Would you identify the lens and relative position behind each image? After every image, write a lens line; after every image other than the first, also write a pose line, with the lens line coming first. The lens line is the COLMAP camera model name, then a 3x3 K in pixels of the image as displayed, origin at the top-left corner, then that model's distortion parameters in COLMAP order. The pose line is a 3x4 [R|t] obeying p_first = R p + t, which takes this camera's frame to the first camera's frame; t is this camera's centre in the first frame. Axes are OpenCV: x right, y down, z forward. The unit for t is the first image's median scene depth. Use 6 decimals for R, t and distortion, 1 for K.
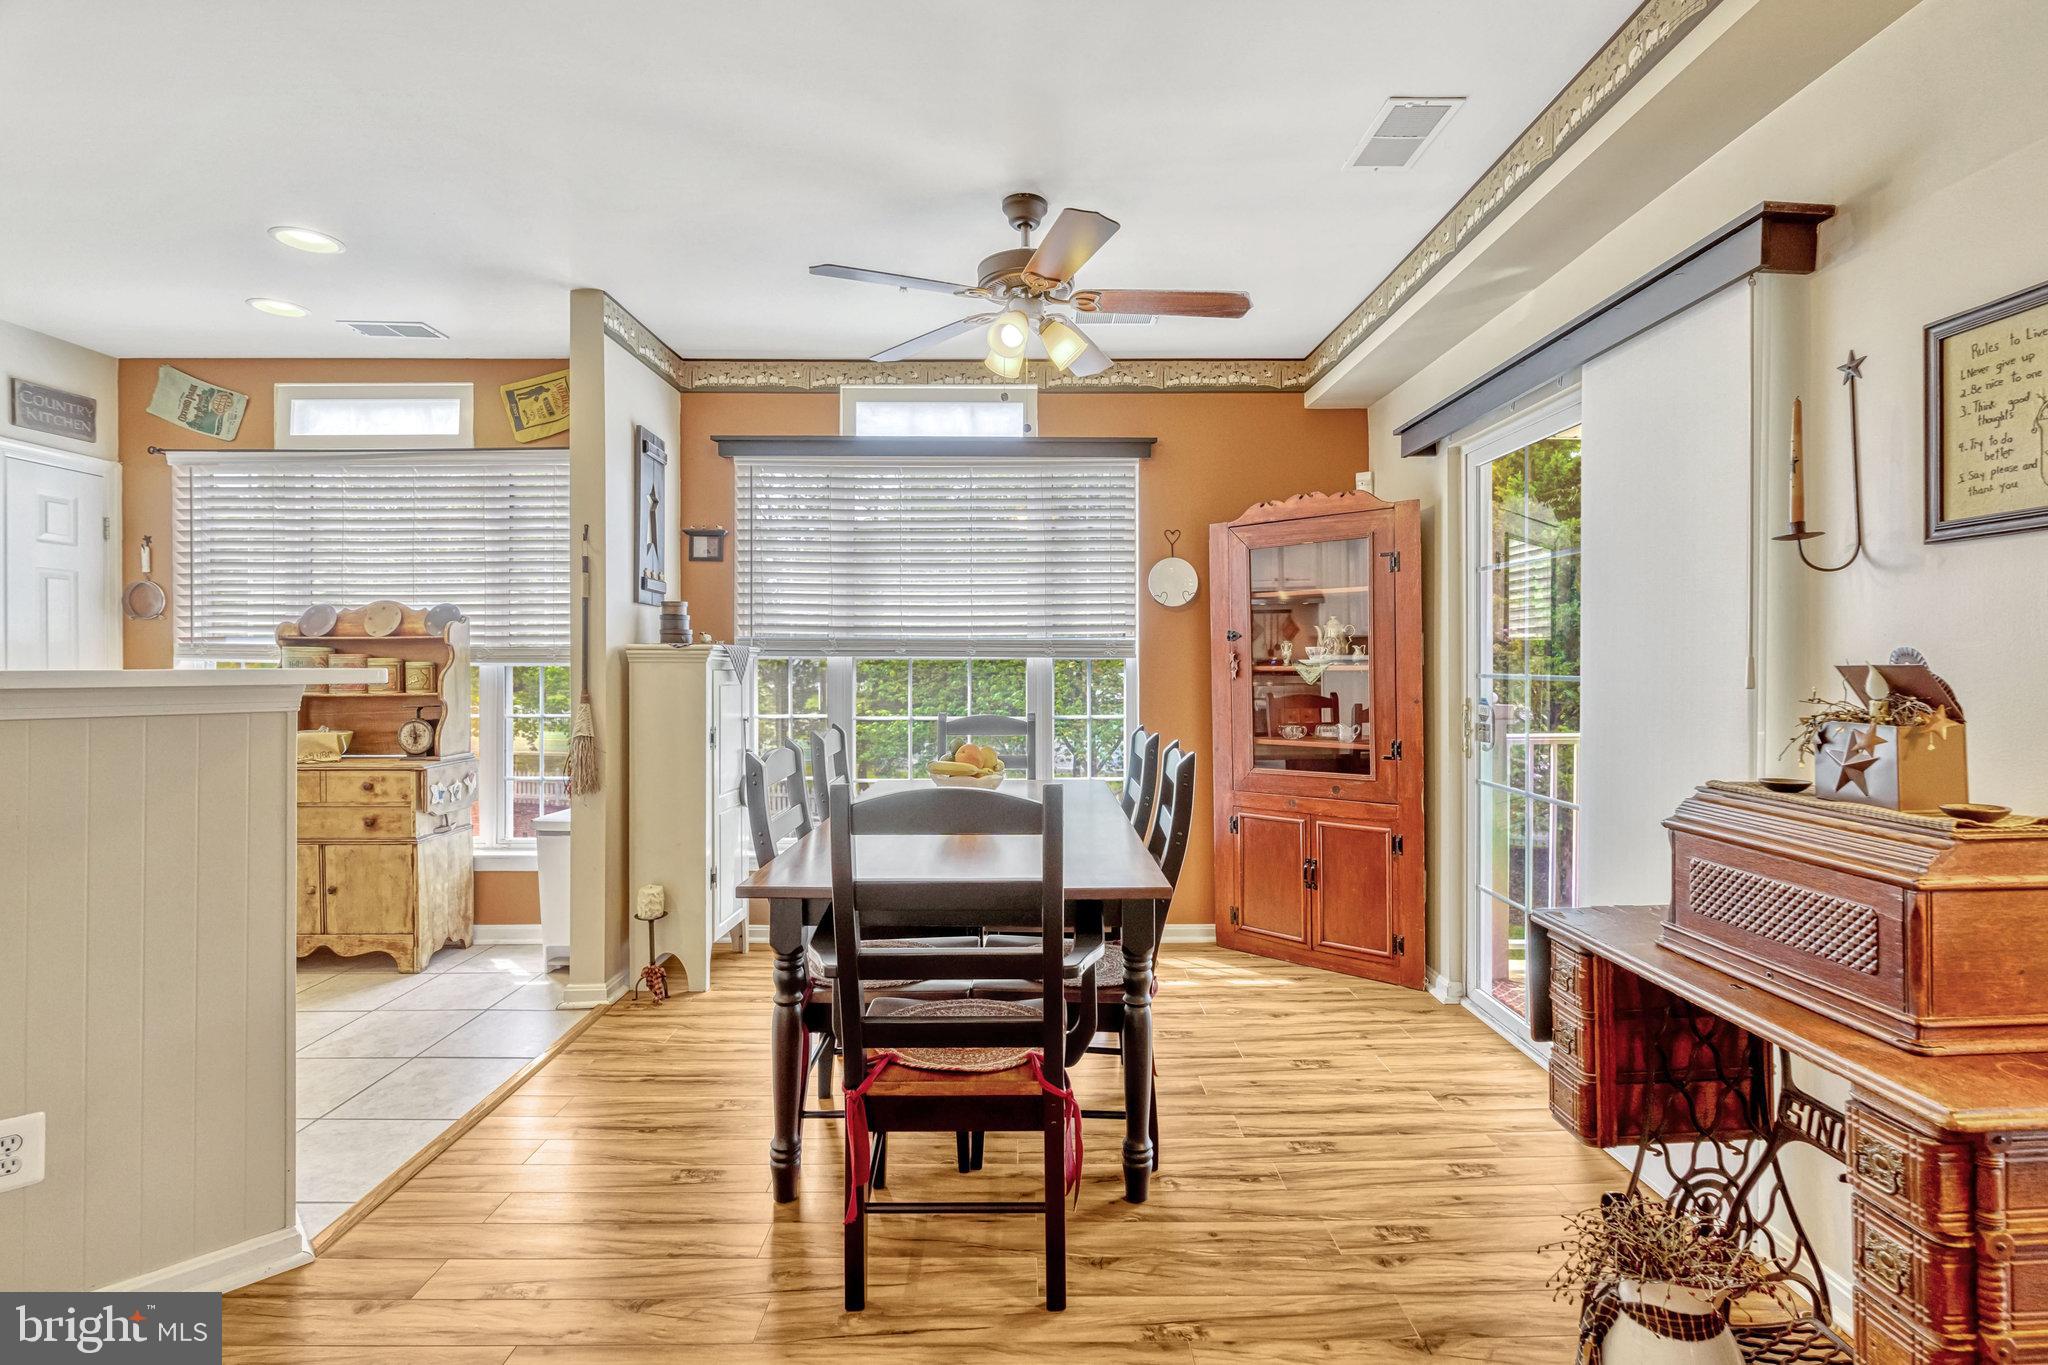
lens RADIAL K [[957.4, 0, 1024.0], [0, 957.4, 682.5], [0, 0, 1]] dist [-0.007384, 0.000575]
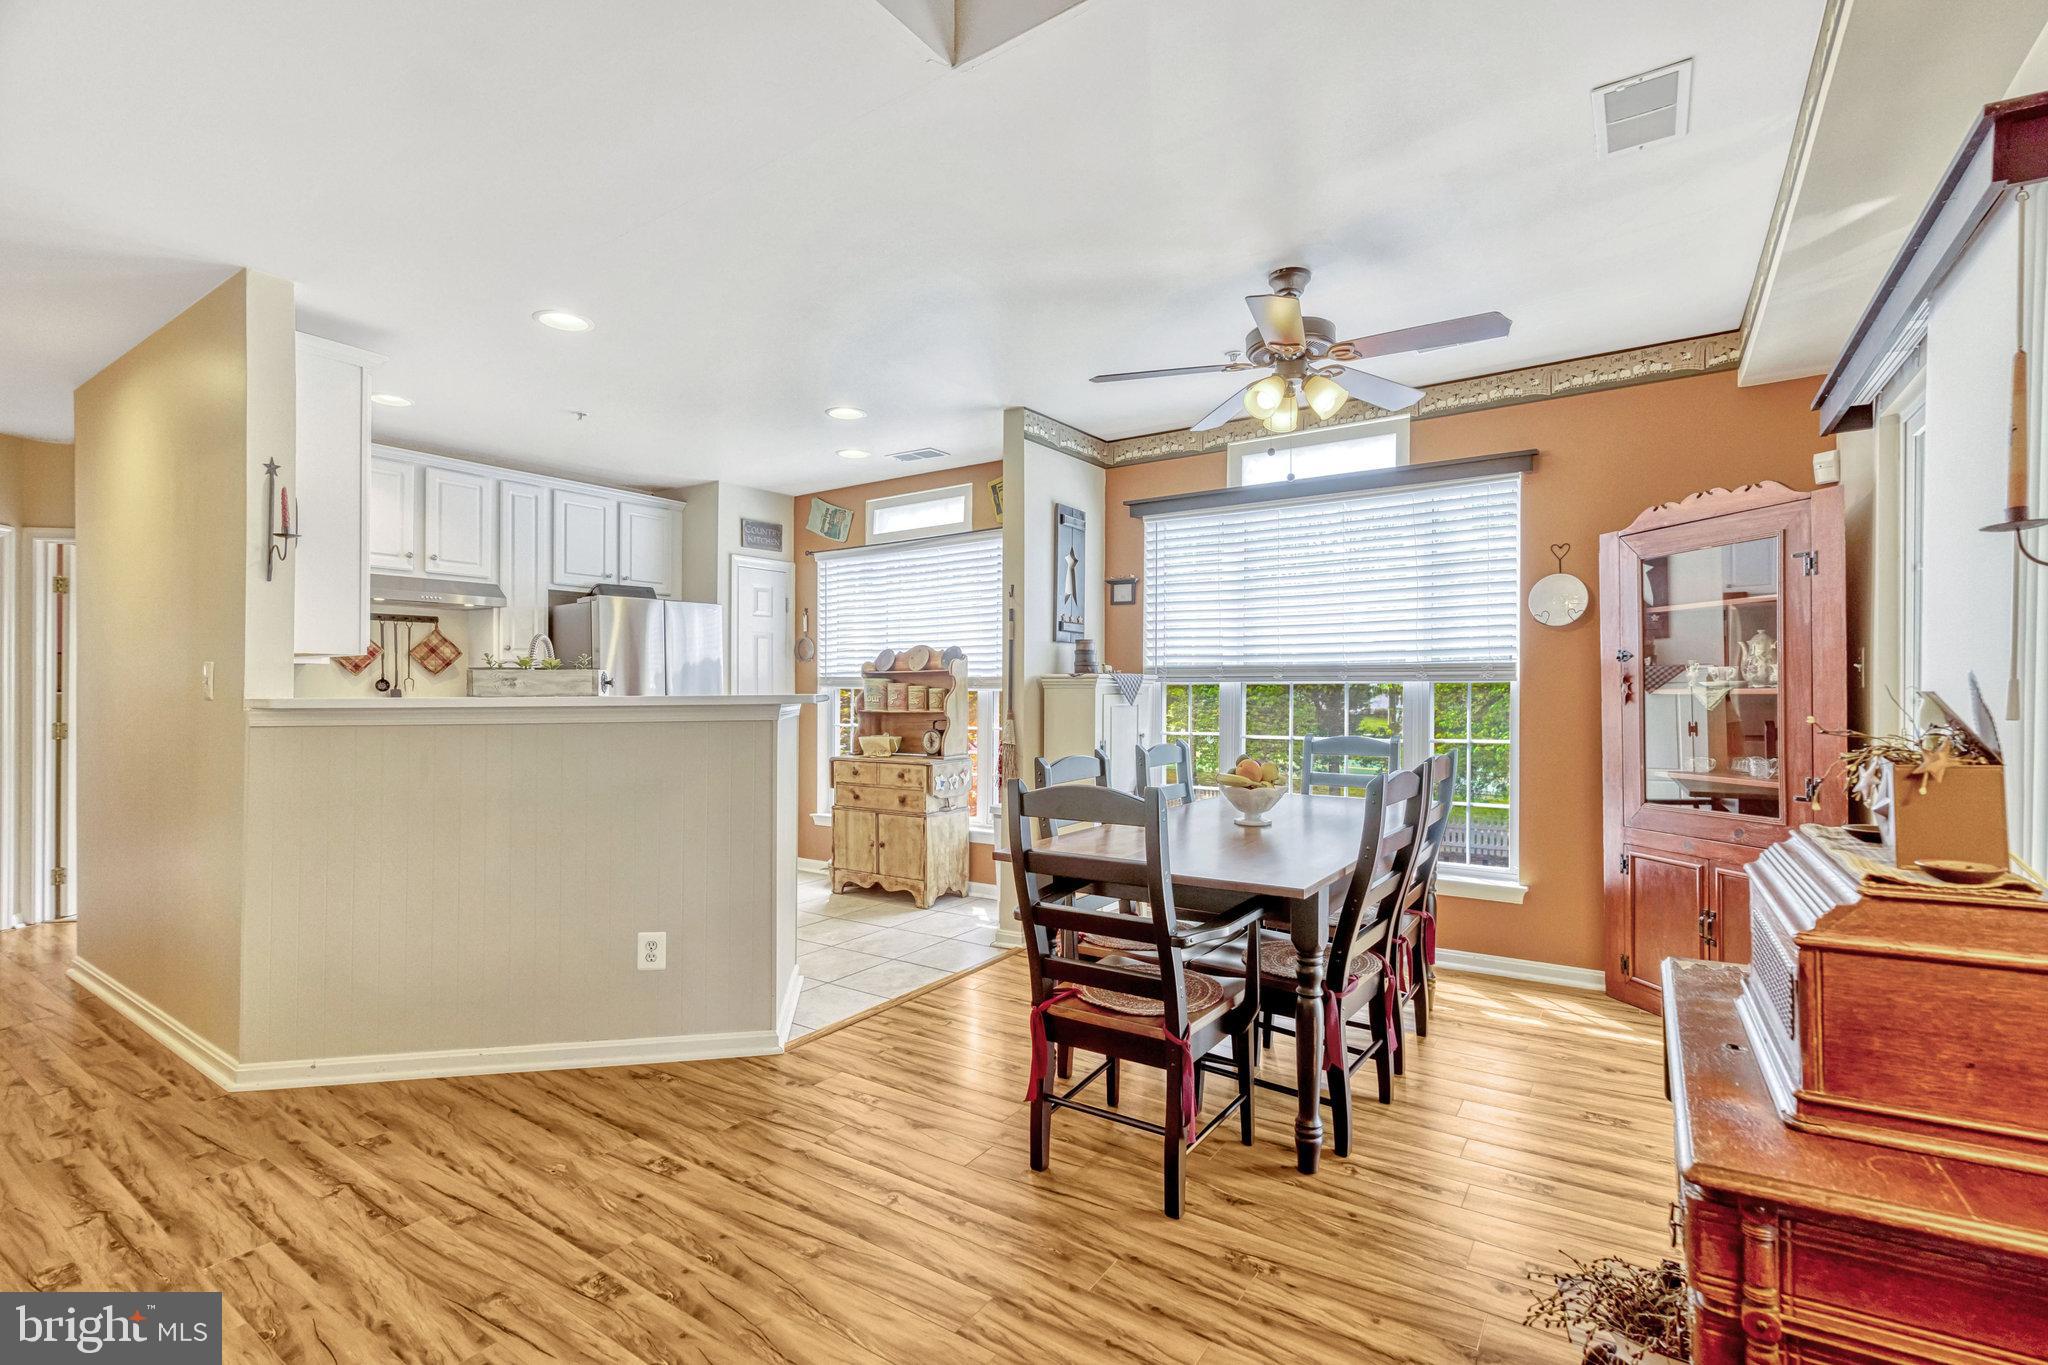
lens RADIAL K [[926.1, 0, 1036.7], [0, 926.1, 706.4], [0, 0, 1]] dist [-0.005813, 0.000434]
pose [[0.825008, 0.006733, -0.565081, 0.267261], [-0.005211, 0.999977, 0.004308, -0.002025], [0.565097, -0.000610, 0.825024, -0.038324]]
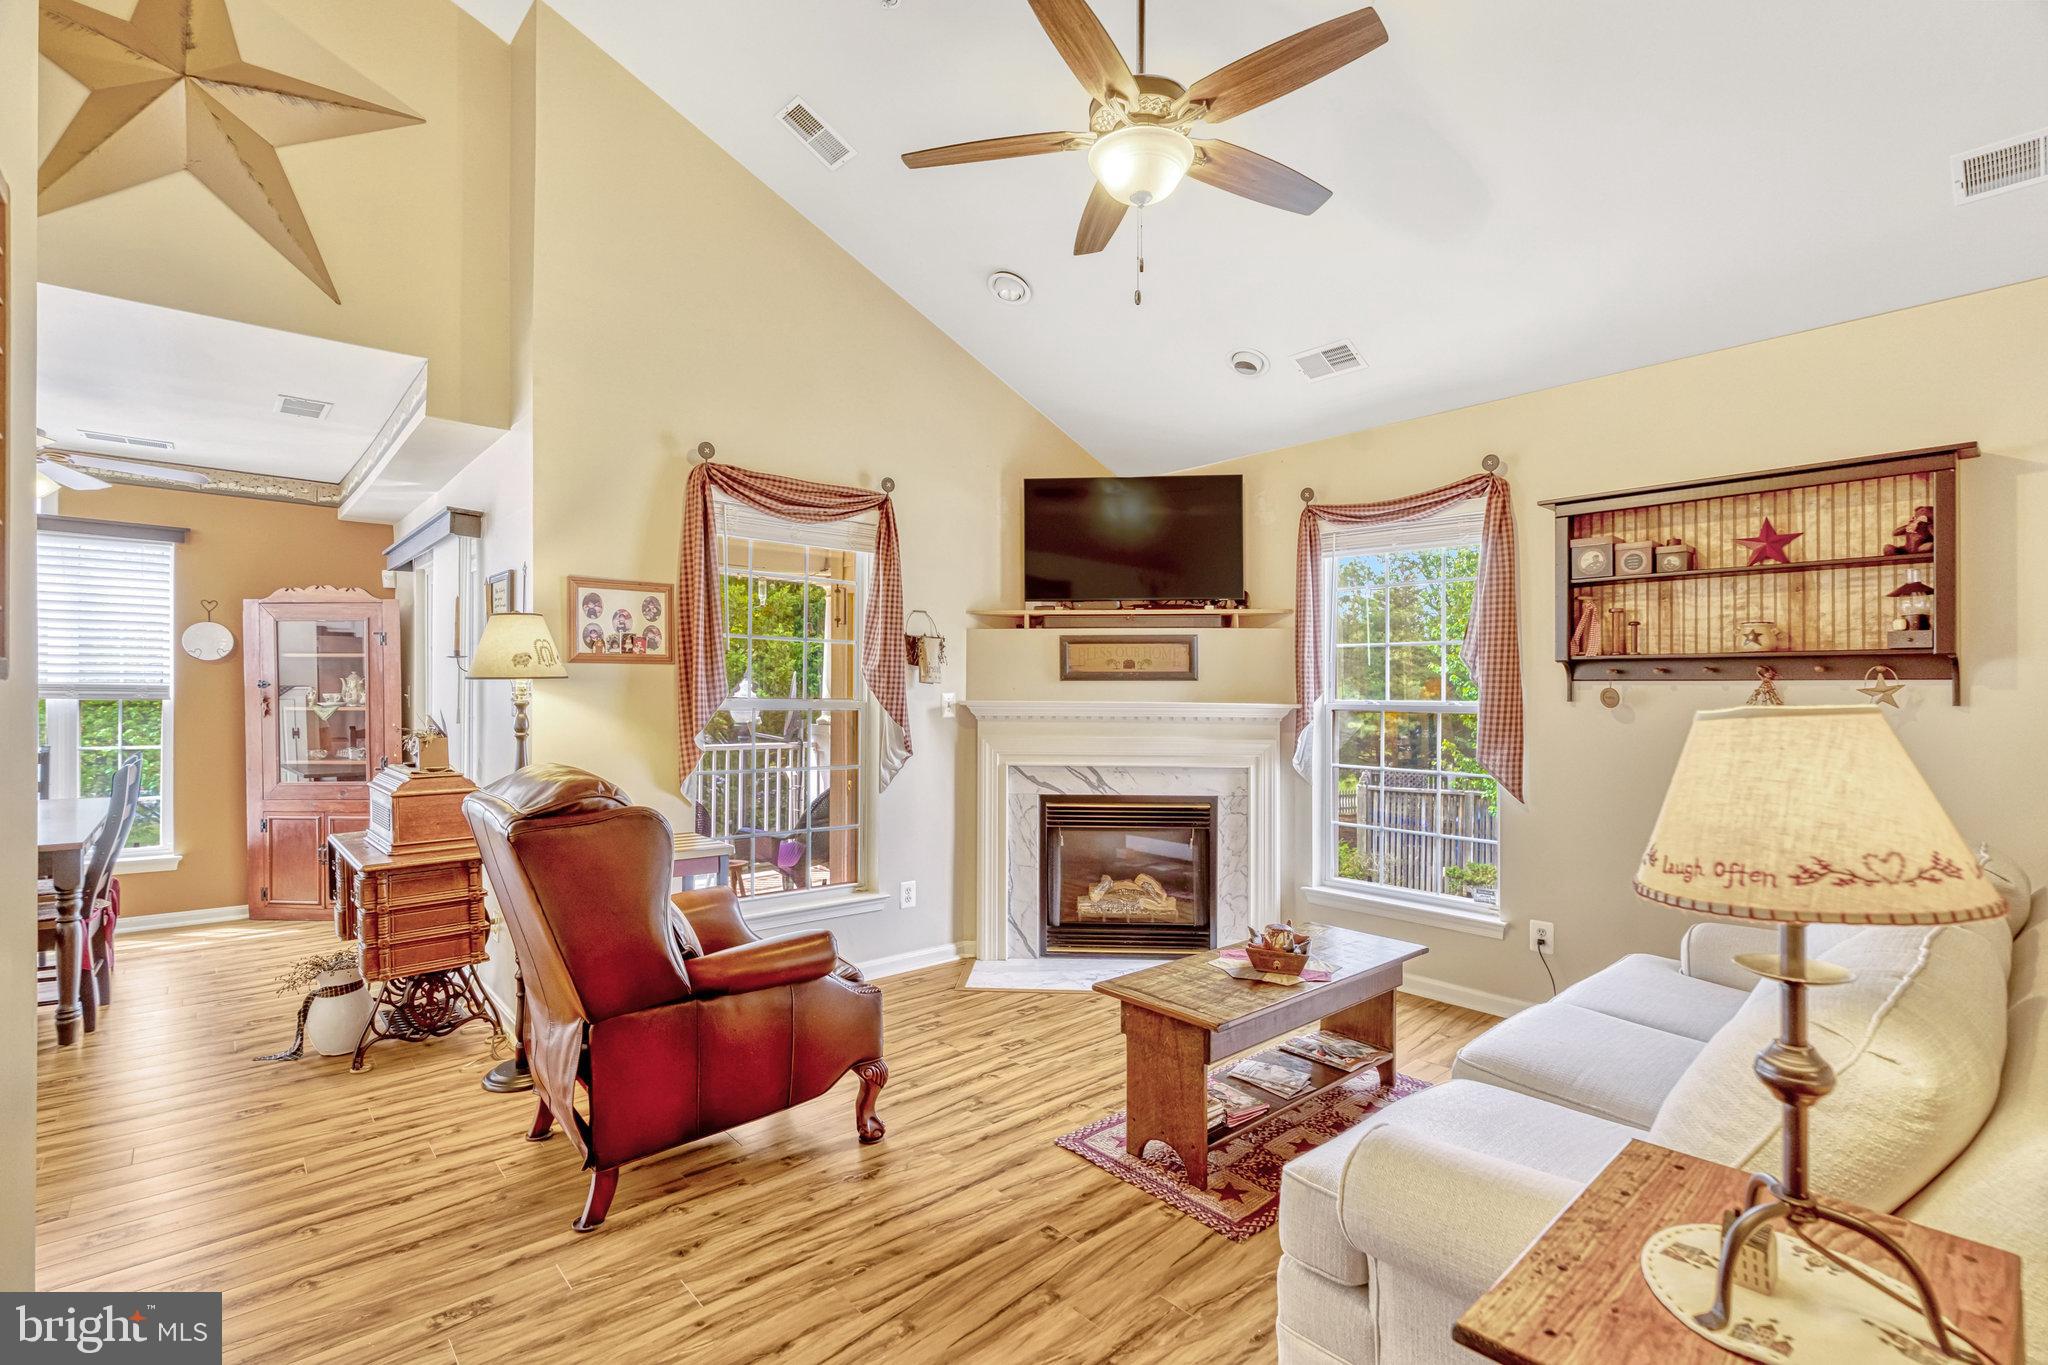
lens RADIAL K [[926.1, 0, 1036.7], [0, 926.1, 706.4], [0, 0, 1]] dist [-0.005813, 0.000434]
pose [[0.747055, 0.001418, 0.664760, 0.177445], [0.002078, 0.999988, -0.004468, -0.010428], [-0.664759, 0.004719, 0.747043, -0.721156]]
